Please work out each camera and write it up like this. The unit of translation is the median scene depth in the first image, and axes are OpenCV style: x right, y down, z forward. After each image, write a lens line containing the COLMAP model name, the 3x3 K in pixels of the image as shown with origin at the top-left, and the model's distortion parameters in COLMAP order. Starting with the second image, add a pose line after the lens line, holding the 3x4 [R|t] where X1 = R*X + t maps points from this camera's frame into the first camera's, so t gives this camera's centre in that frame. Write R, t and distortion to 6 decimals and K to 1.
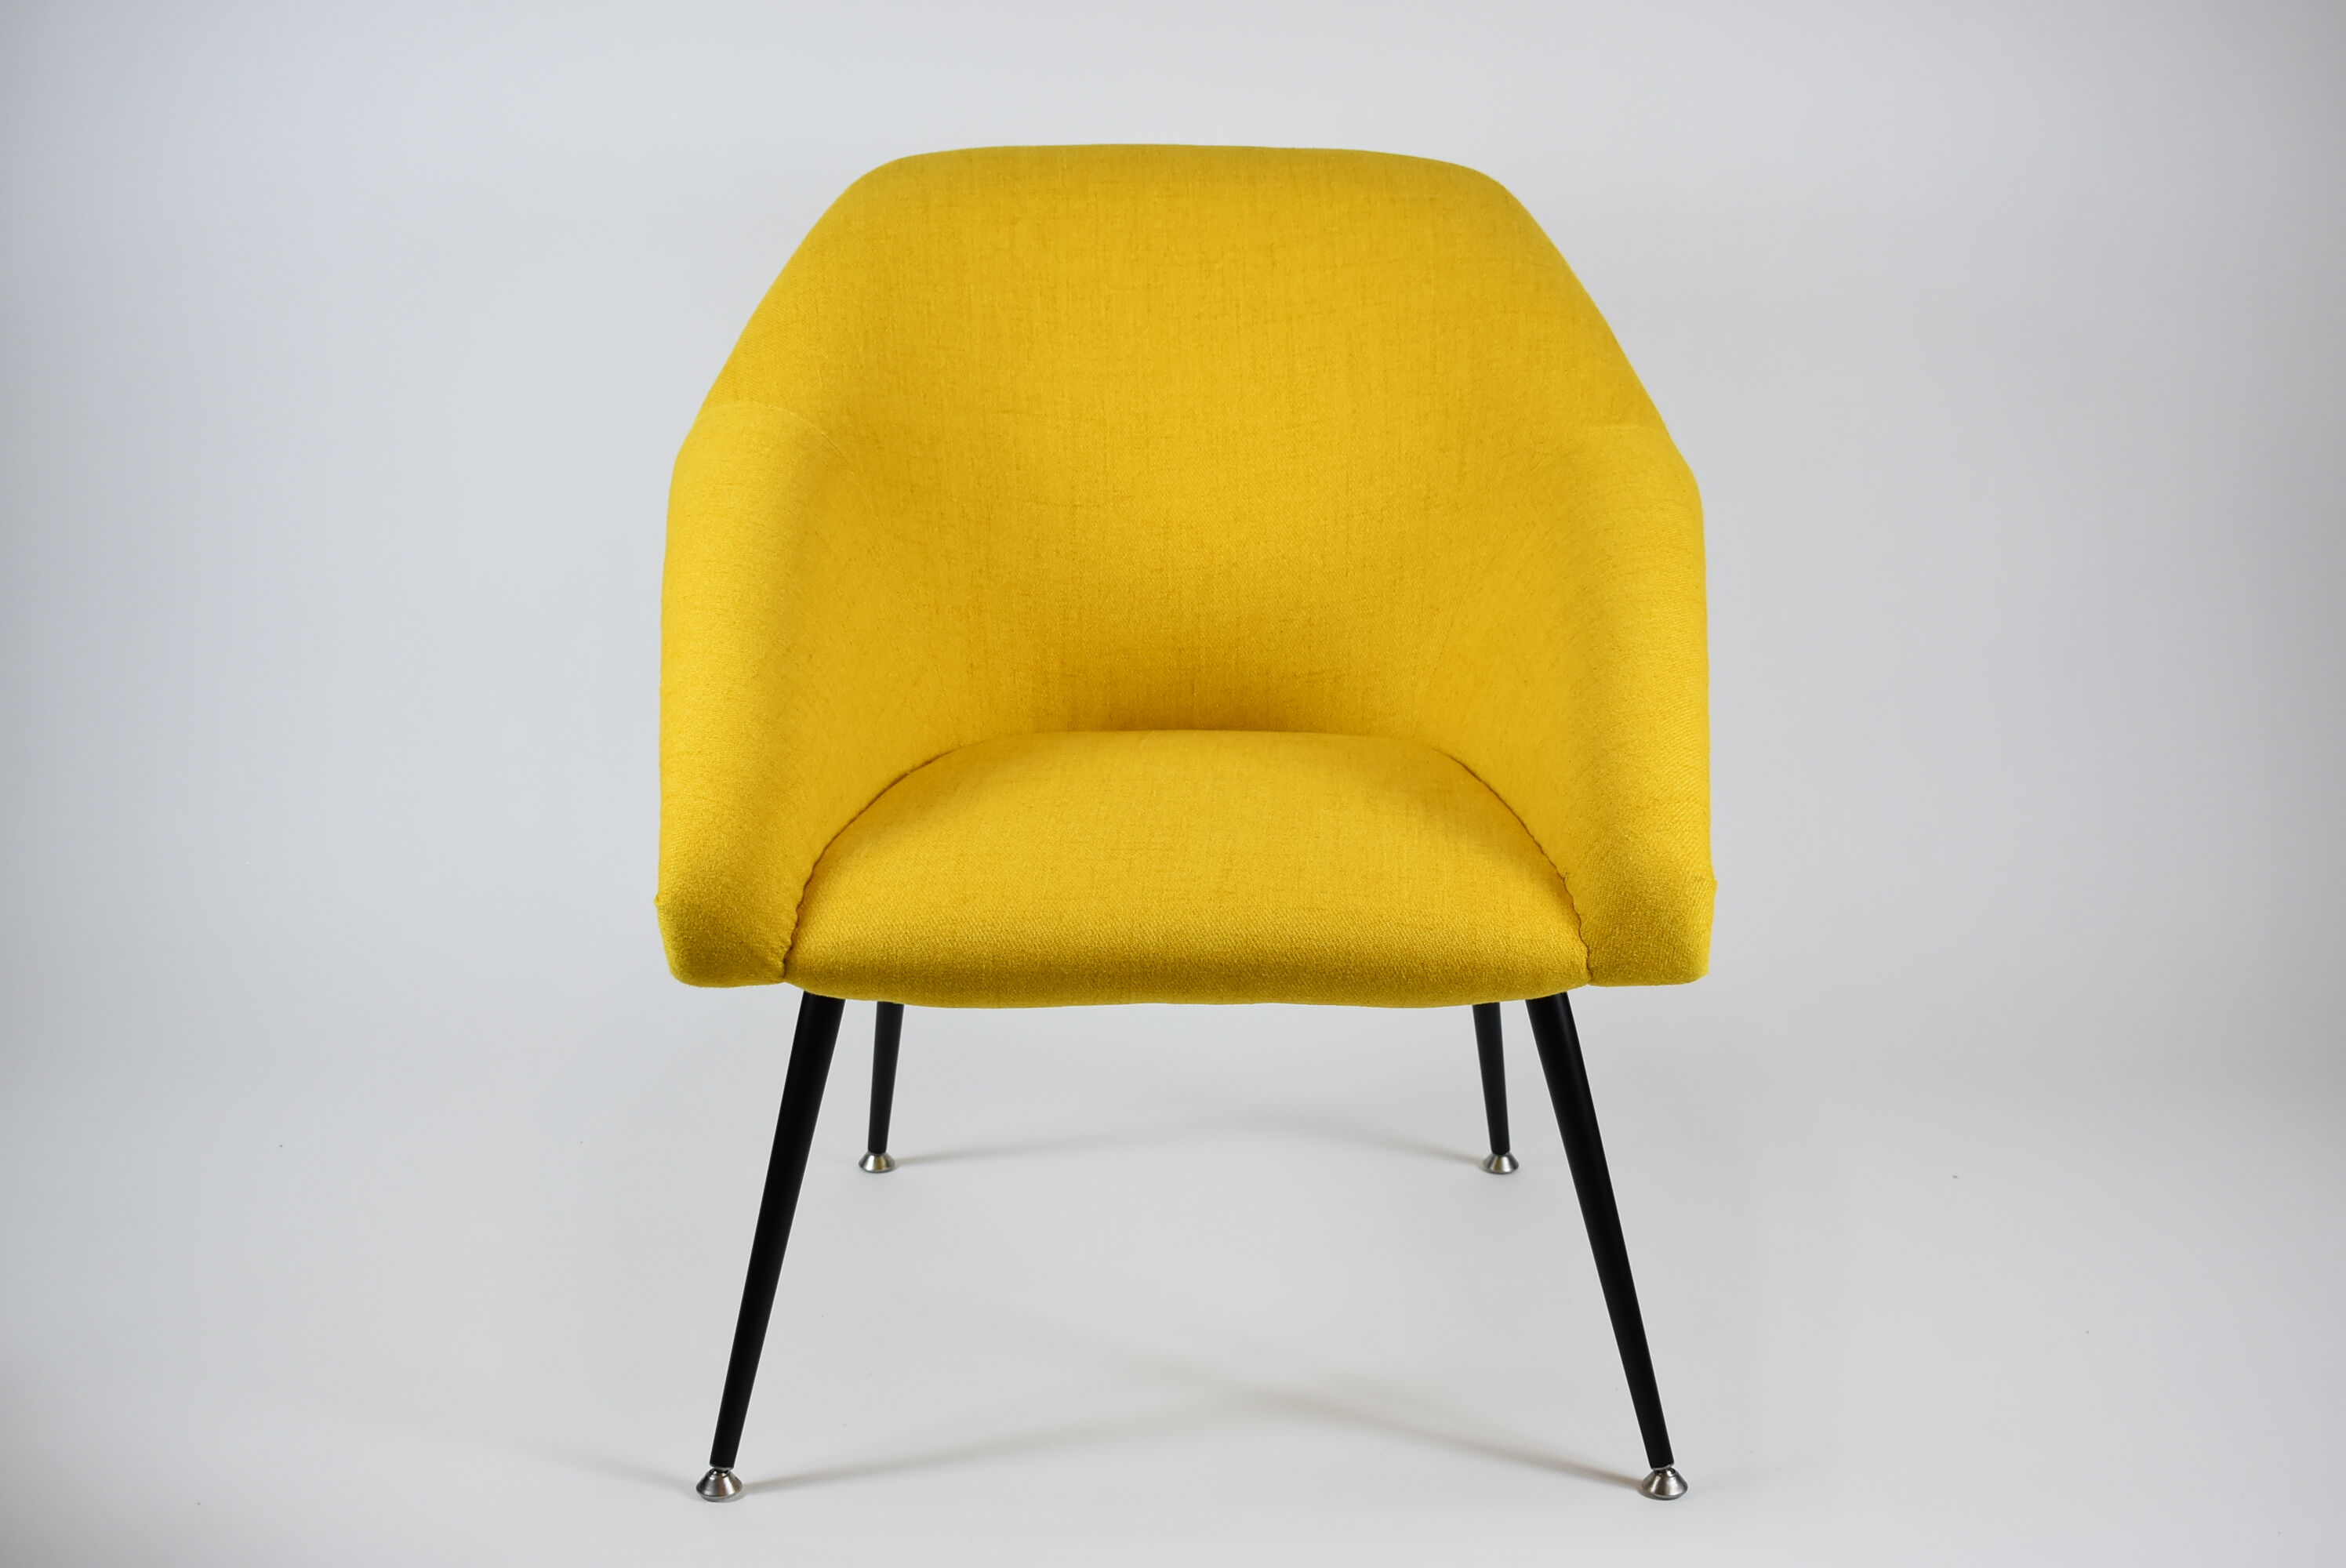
lens RADIAL K [[3084.2, 0, 1173.6], [0, 3084.2, 792.3], [0, 0, 1]] dist [-0.036332, 0.000000]
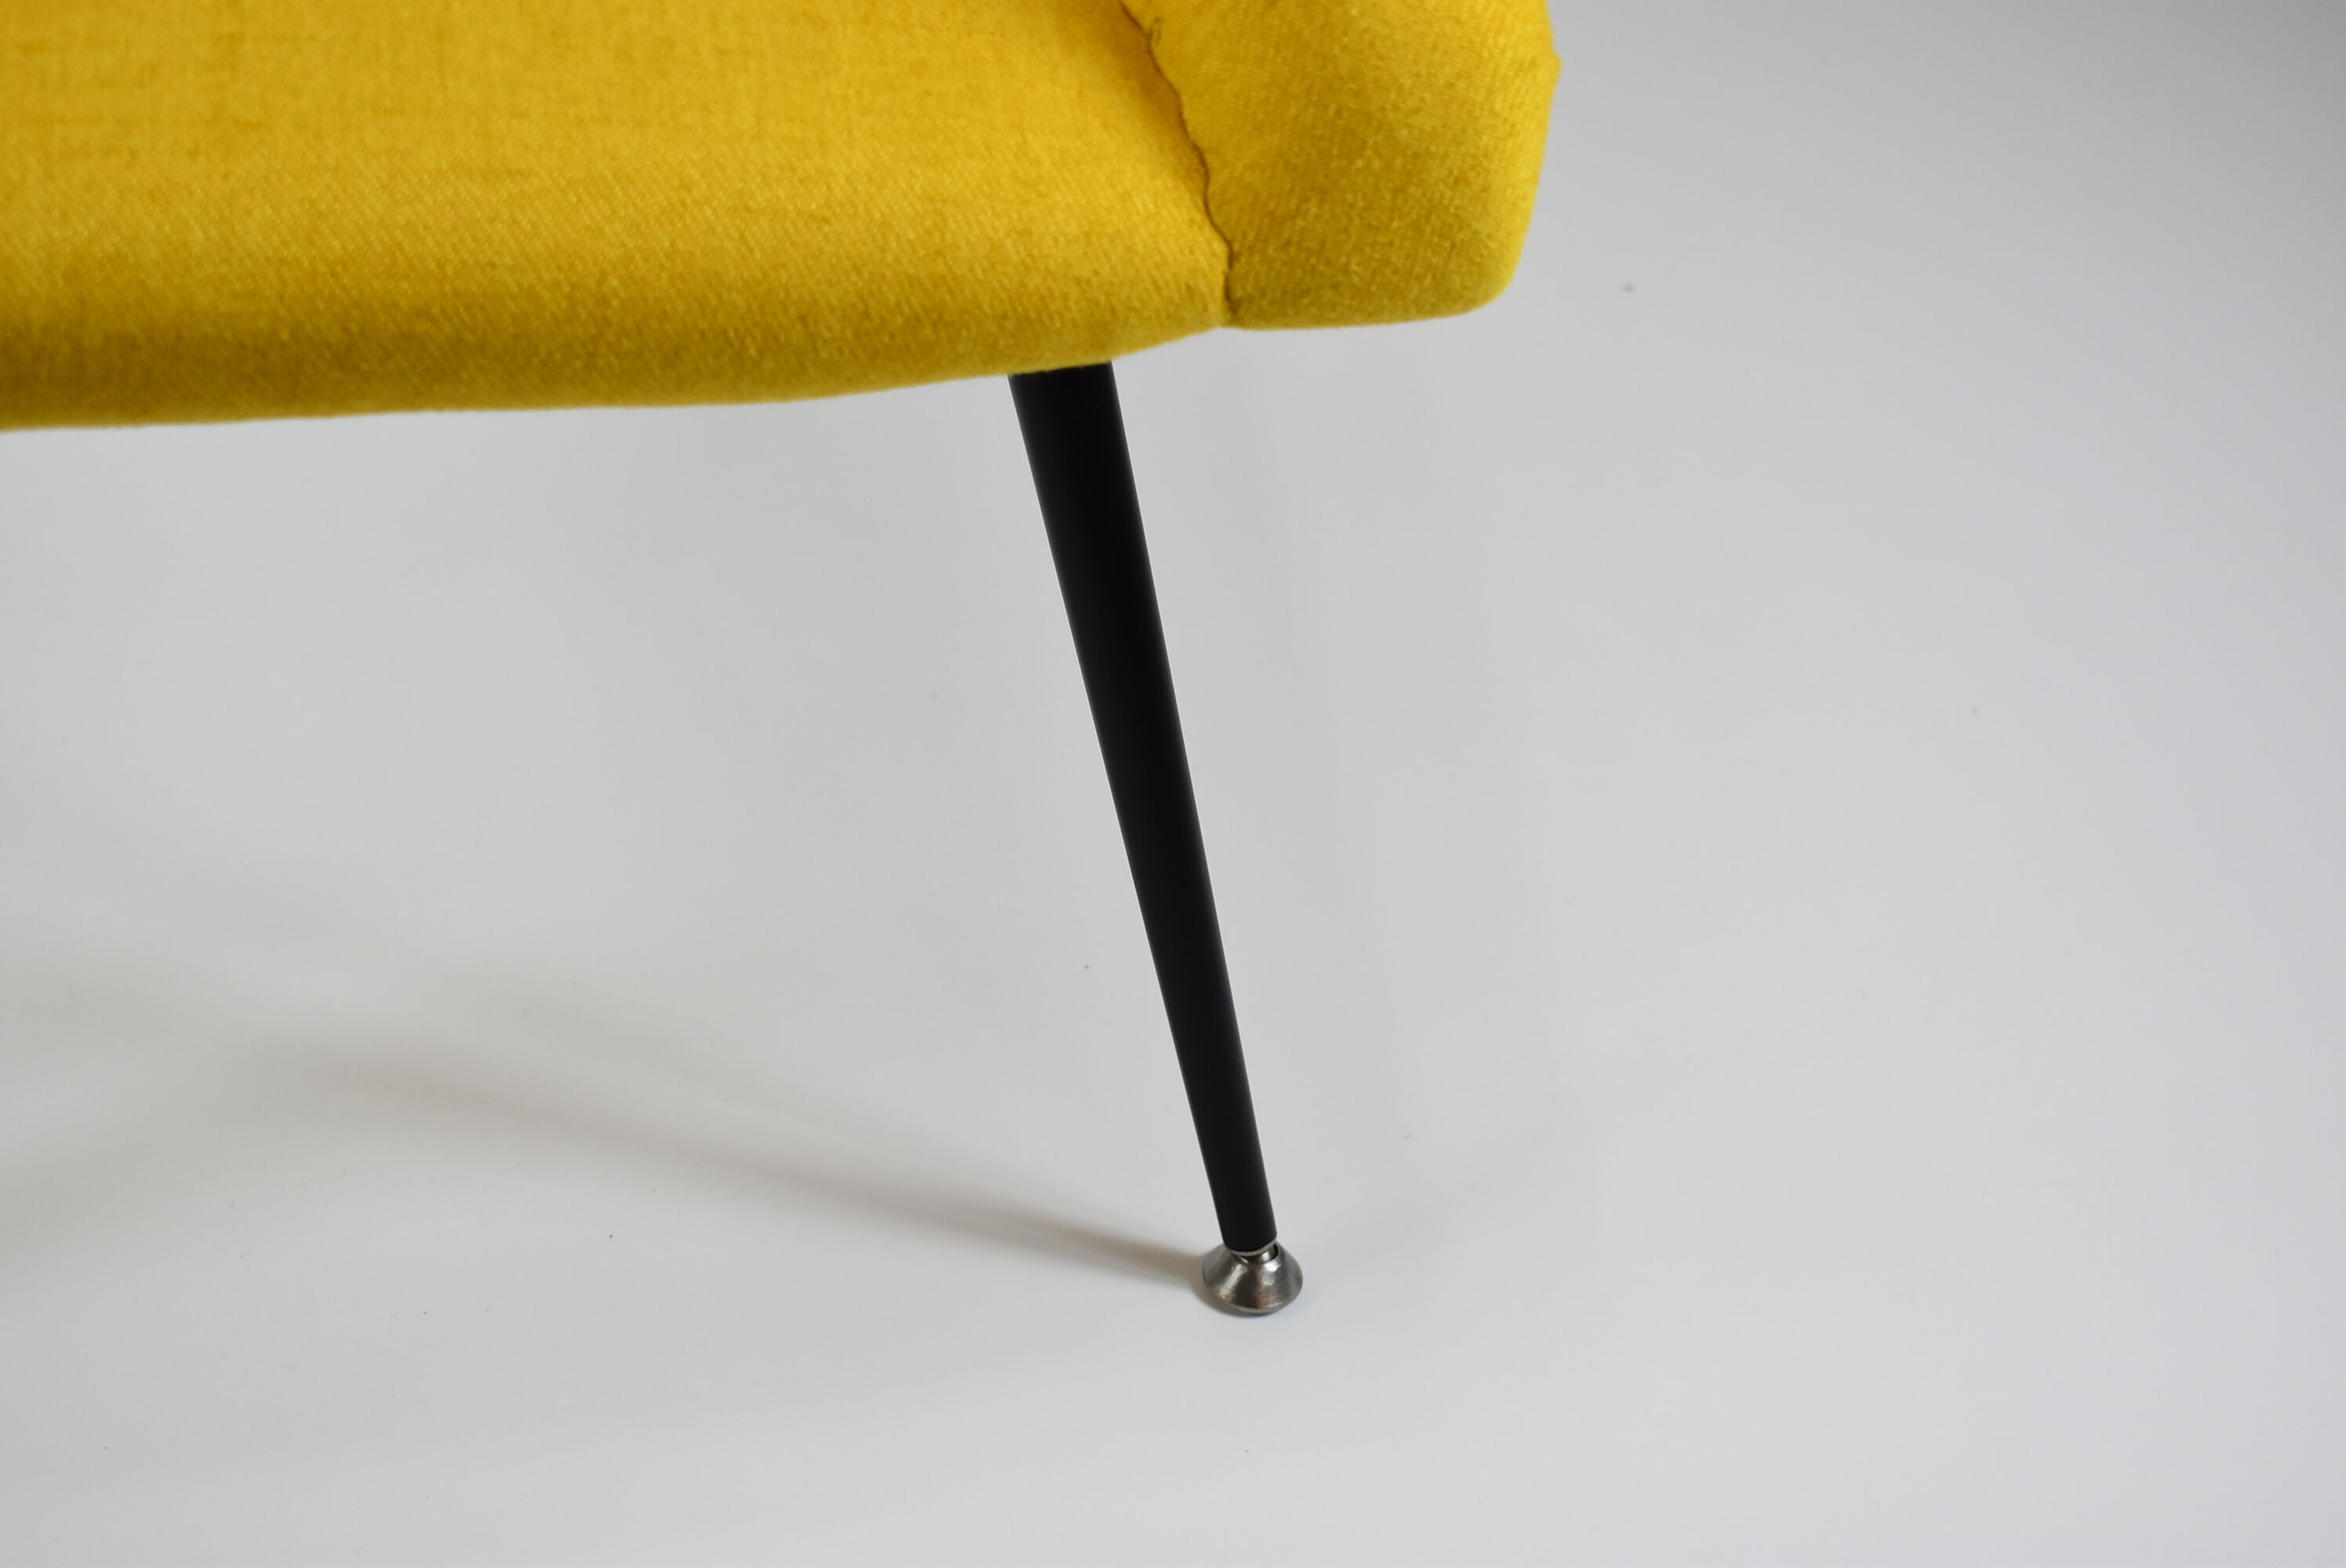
lens RADIAL K [[4242.2, 0, 1174.4], [0, 4242.2, 783.5], [0, 0, 1]] dist [0.020206, 0.000000]
pose [[0.955571, -0.080222, 0.283633, -0.022744], [-0.040019, 0.918034, 0.394478, -0.087456], [-0.292031, -0.388302, 0.874036, 0.489230]]
